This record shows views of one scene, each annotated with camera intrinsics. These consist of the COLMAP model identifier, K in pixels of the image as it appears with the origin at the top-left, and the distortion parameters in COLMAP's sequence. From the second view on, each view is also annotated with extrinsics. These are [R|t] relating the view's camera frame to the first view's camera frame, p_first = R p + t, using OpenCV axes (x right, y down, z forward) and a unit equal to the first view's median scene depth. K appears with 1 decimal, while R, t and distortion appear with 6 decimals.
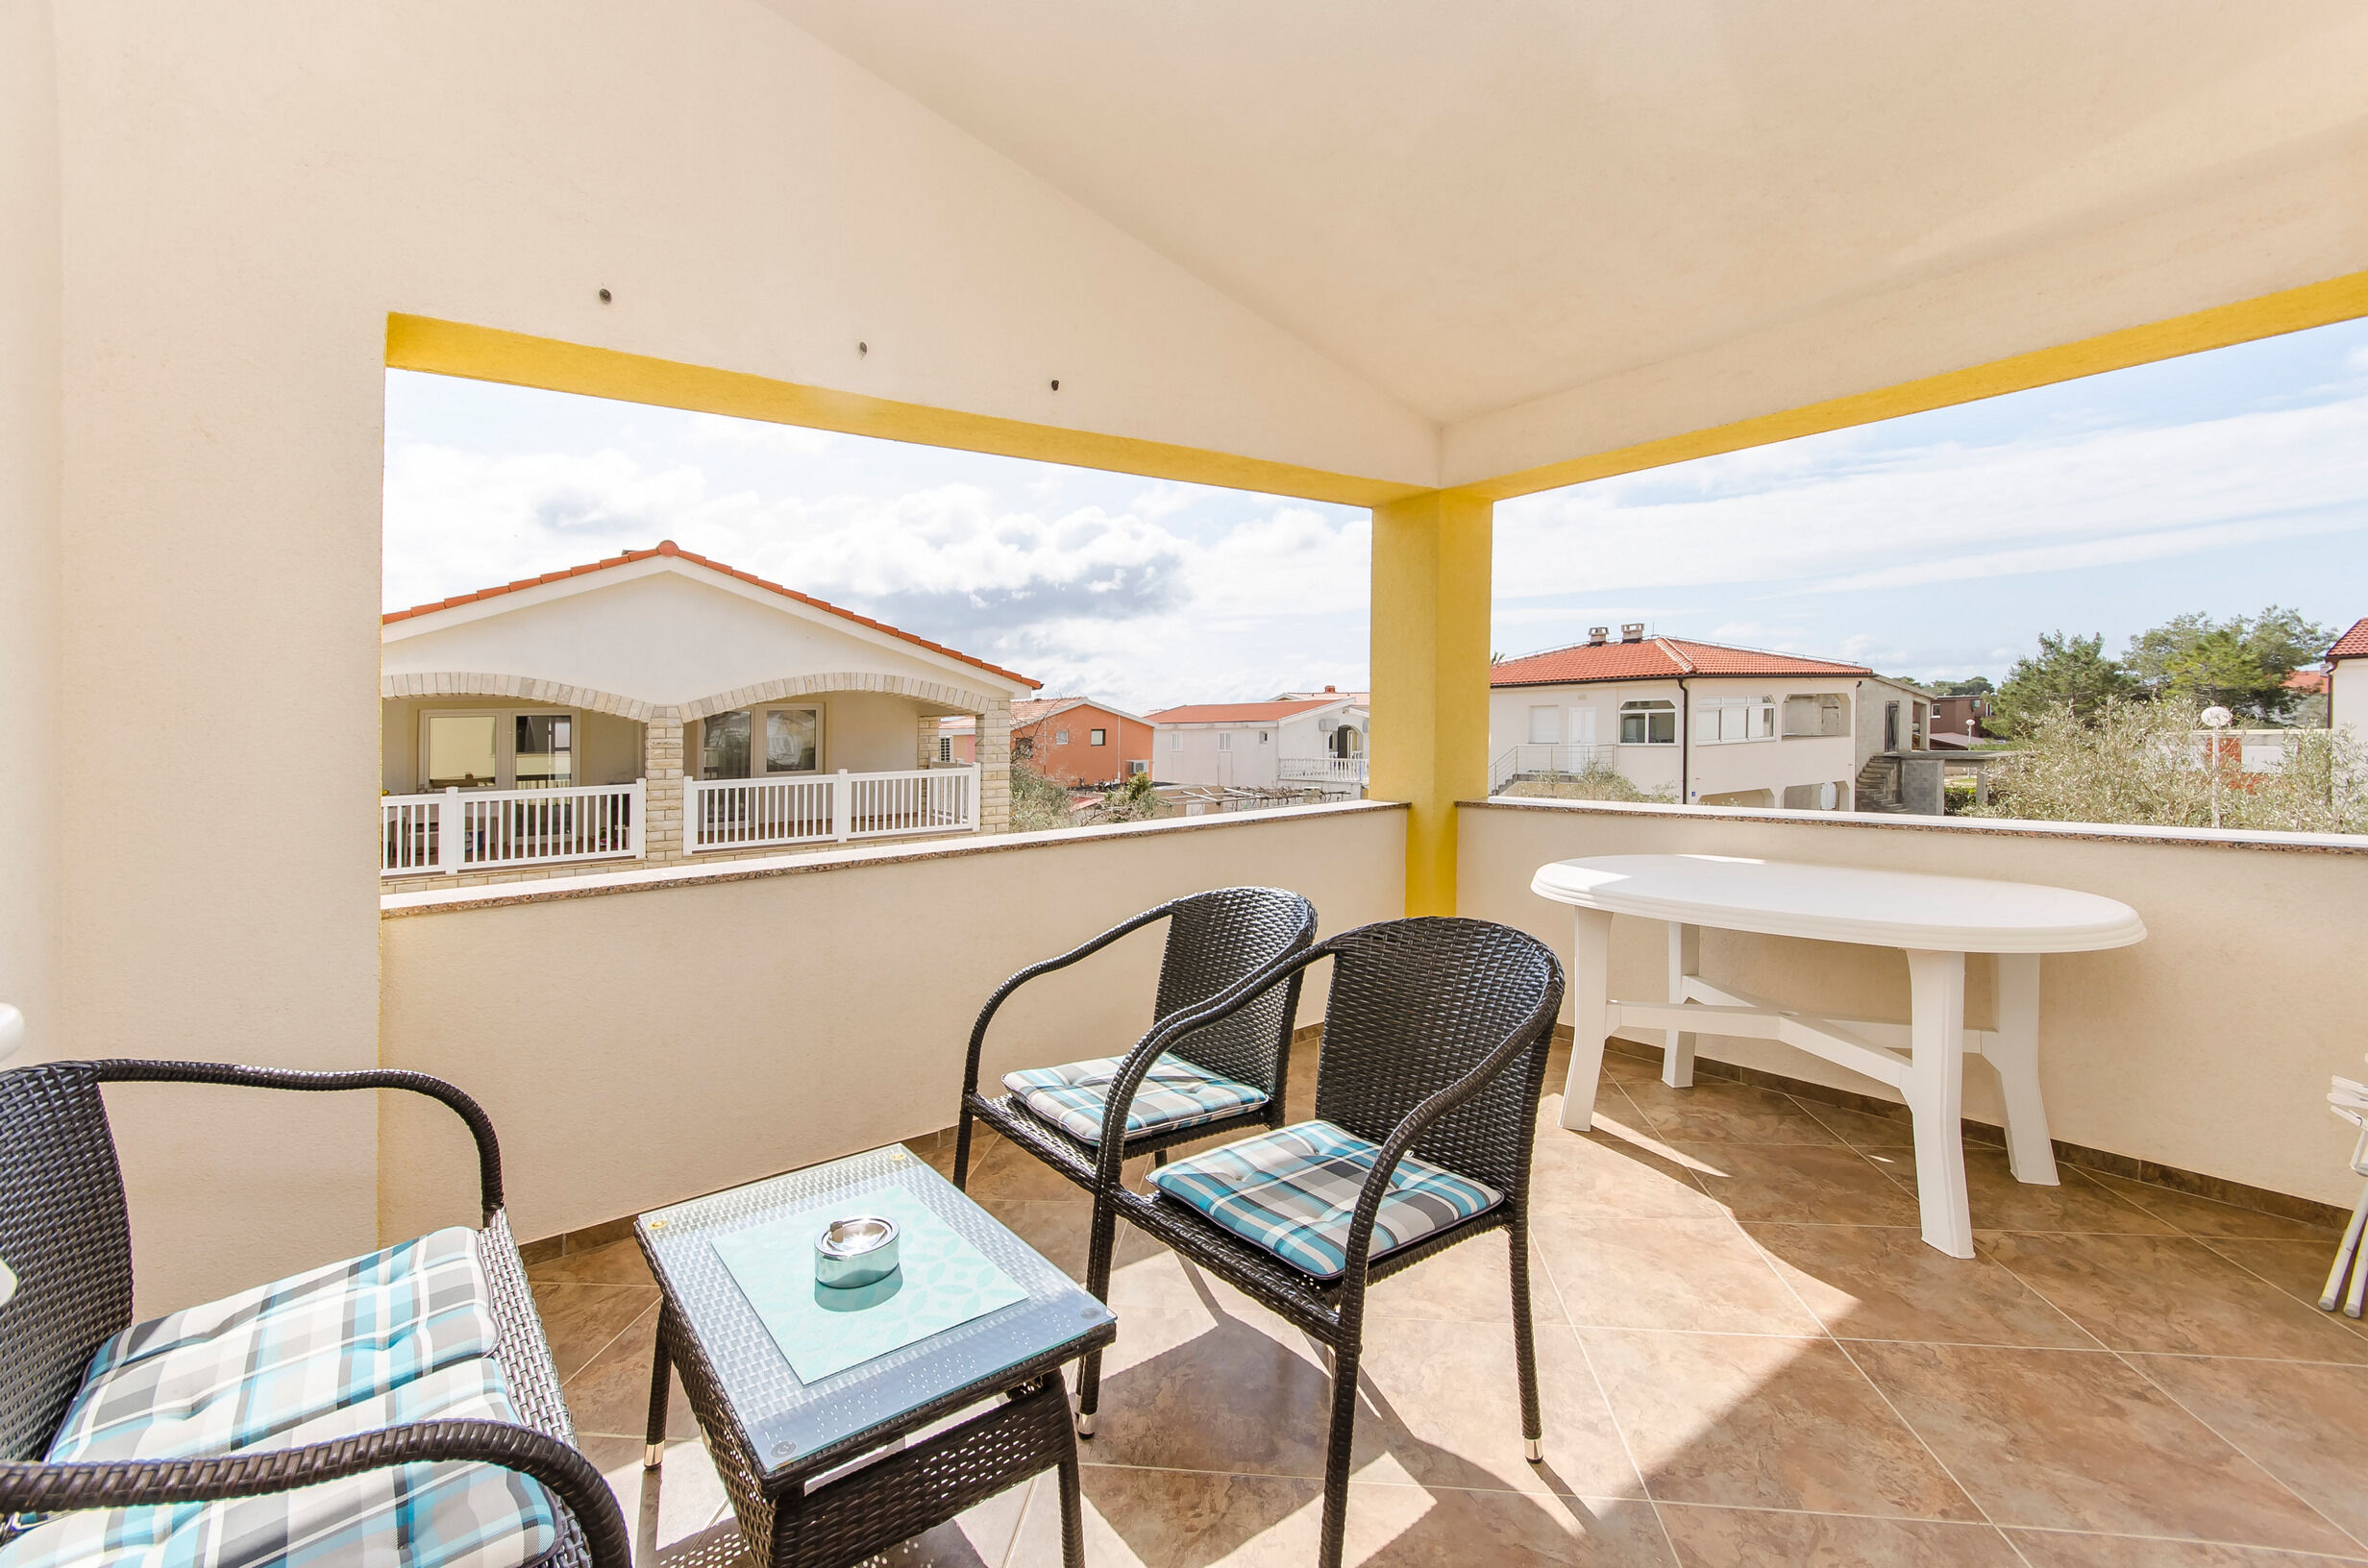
lens RADIAL K [[975.2, 0, 1256.3], [0, 975.2, 737.2], [0, 0, 1]] dist [-0.000108, -0.000144]
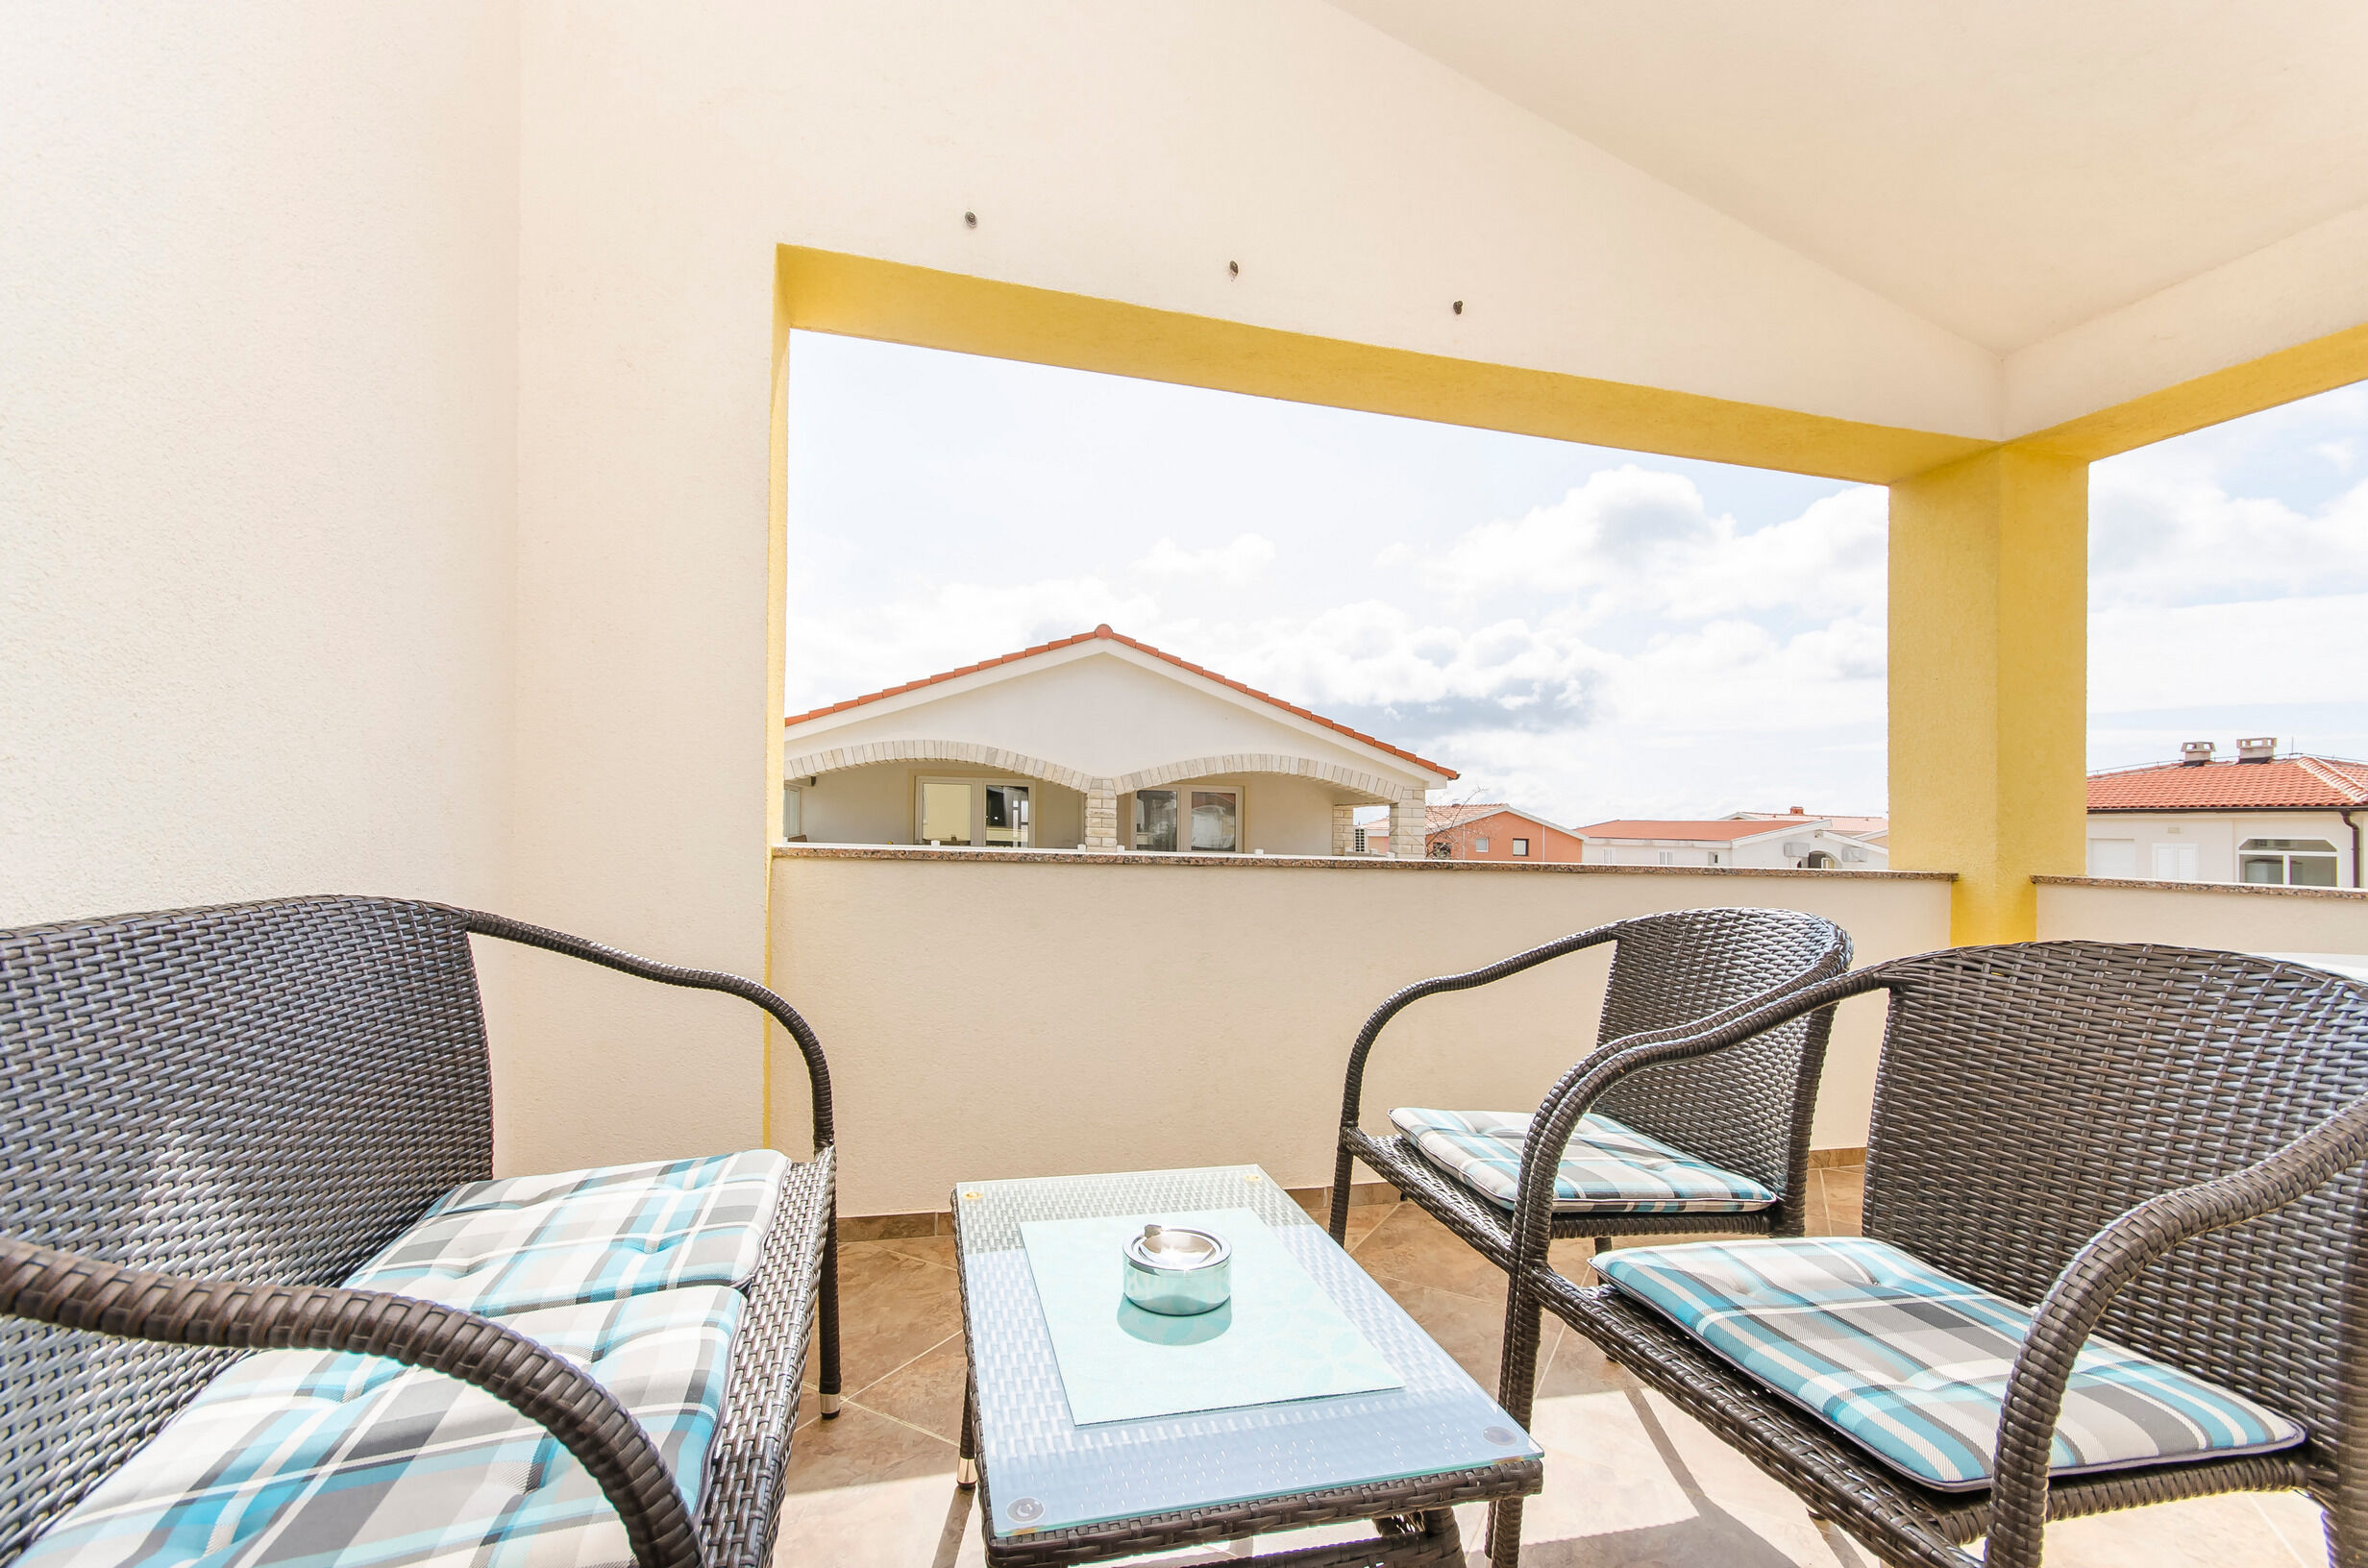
lens RADIAL K [[1038.5, 0, 1195.1], [0, 1038.5, 797.9], [0, 0, 1]] dist [0.004442, 0.000210]
pose [[0.894792, -0.010399, -0.446363, -0.028961], [0.001588, 0.999796, -0.020111, 0.134777], [0.446481, 0.017286, 0.894626, 0.212742]]
